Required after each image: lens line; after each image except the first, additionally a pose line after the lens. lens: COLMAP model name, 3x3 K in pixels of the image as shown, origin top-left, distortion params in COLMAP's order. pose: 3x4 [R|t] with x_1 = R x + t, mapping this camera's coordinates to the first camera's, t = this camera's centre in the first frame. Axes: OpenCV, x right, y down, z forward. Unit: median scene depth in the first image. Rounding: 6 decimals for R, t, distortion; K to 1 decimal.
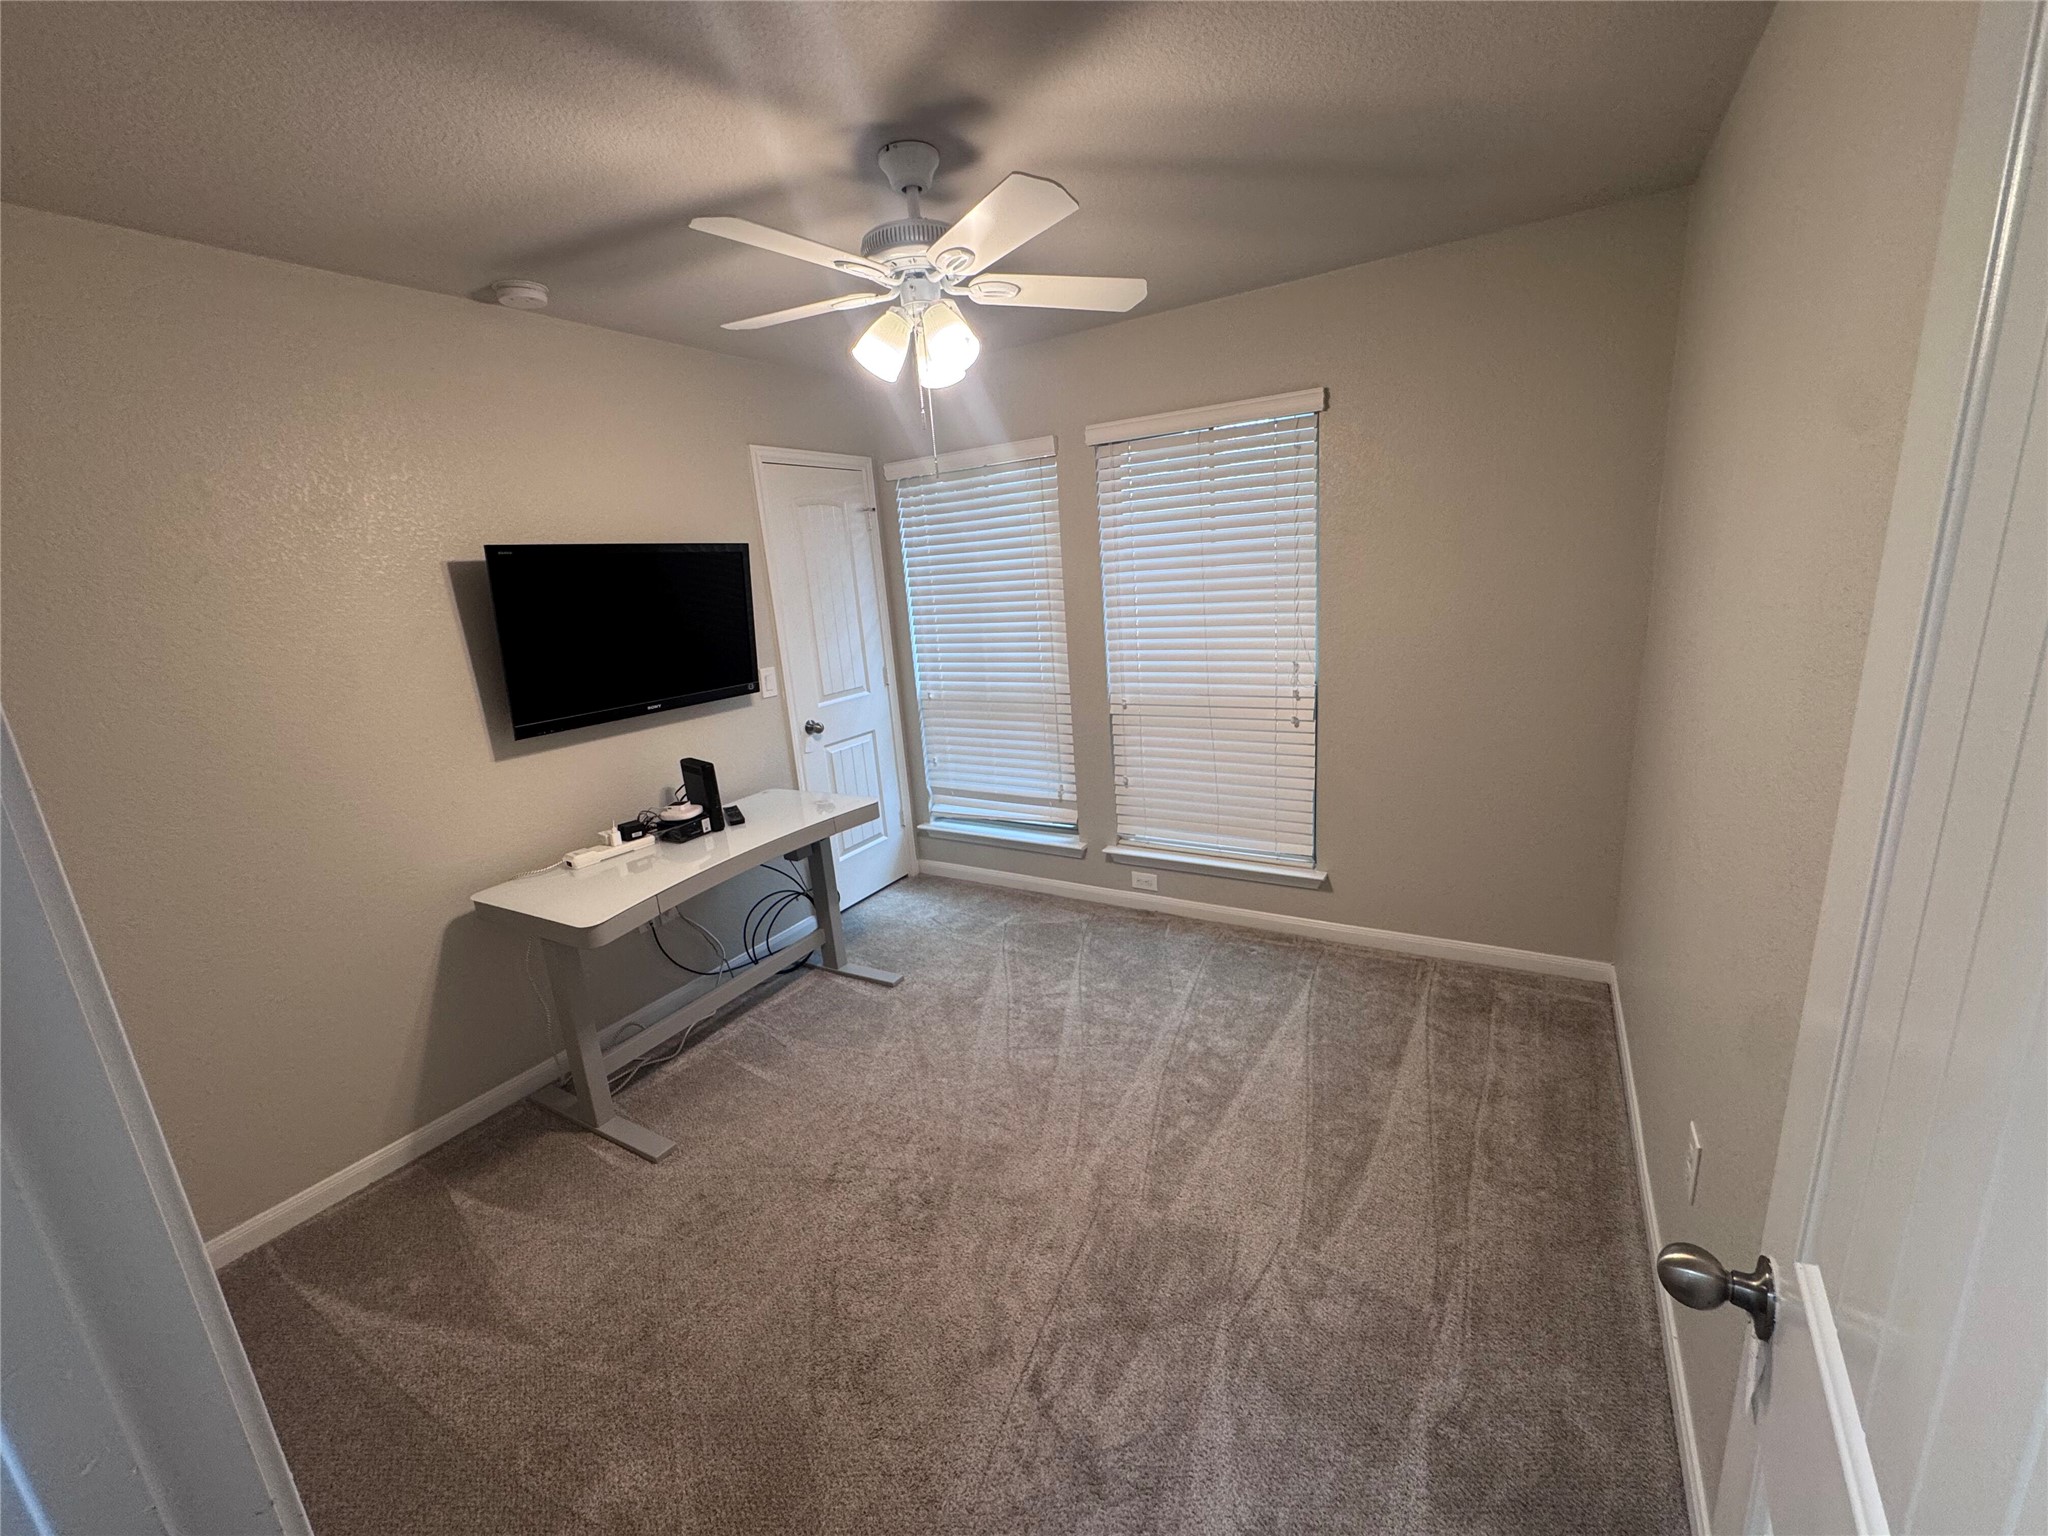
lens RADIAL K [[819.2, 0, 1026.4], [0, 819.2, 760.5], [0, 0, 1]] dist [-0.001357, 0.000450]
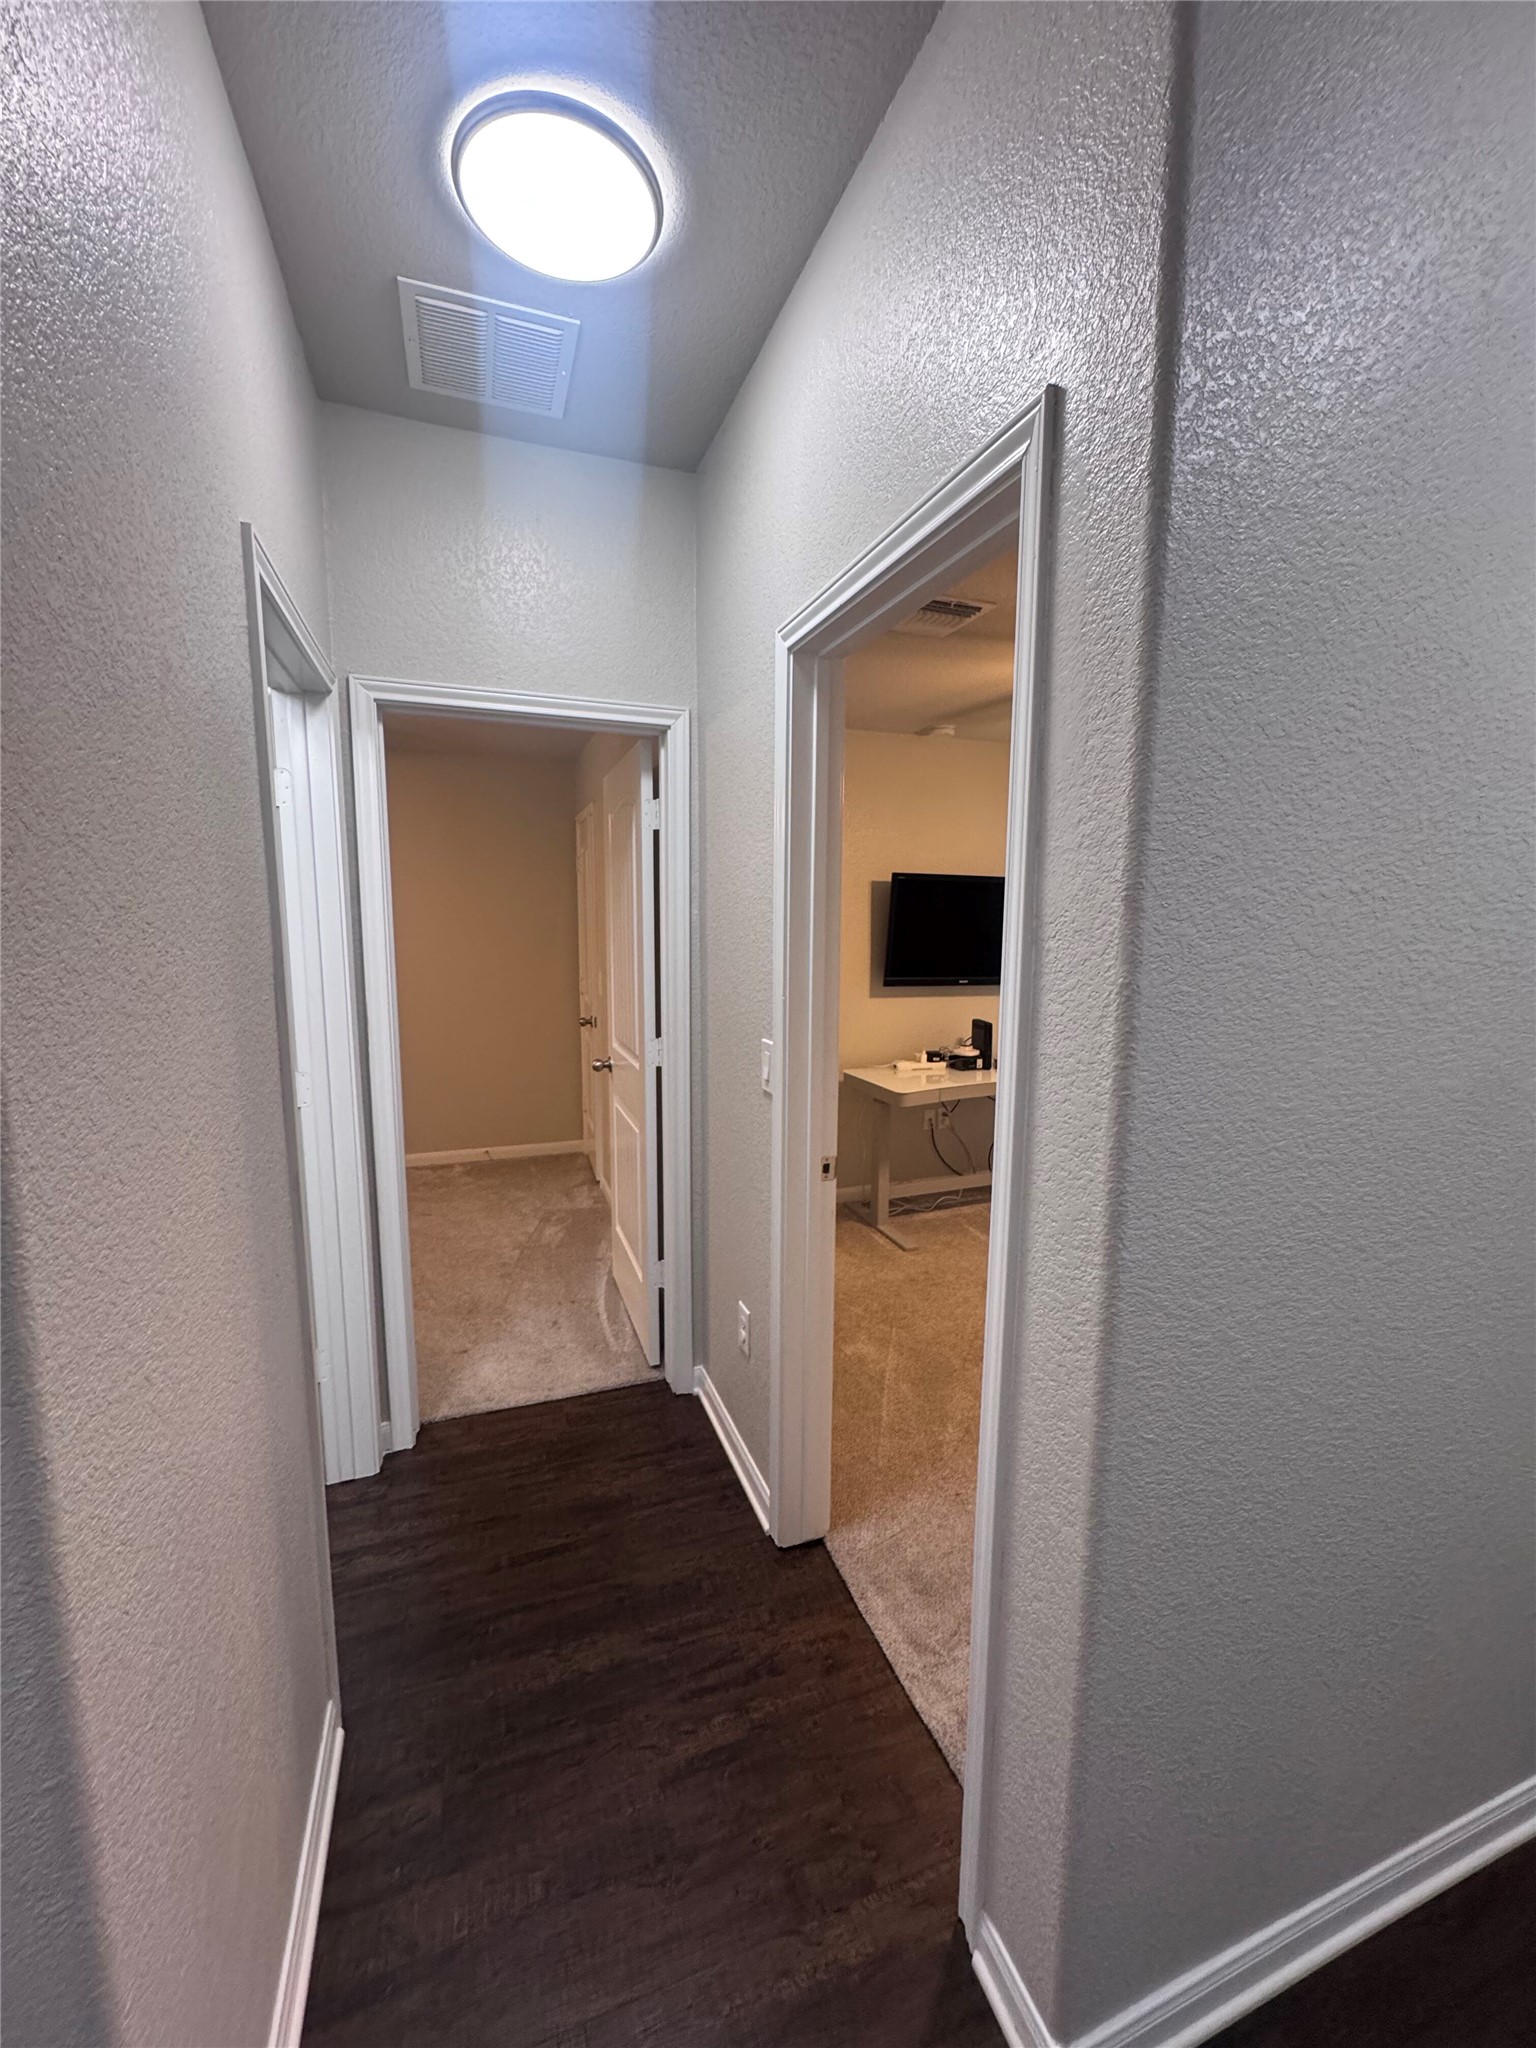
lens RADIAL K [[819.2, 0, 768.0], [0, 819.2, 1024.0], [0, 0, 1]] dist [-0.001357, 0.000450]
pose [[0.772845, 0.157955, -0.614622, 0.221753], [-0.210588, 0.977481, -0.013591, 0.114161], [0.598634, 0.139936, 0.788705, -0.424548]]
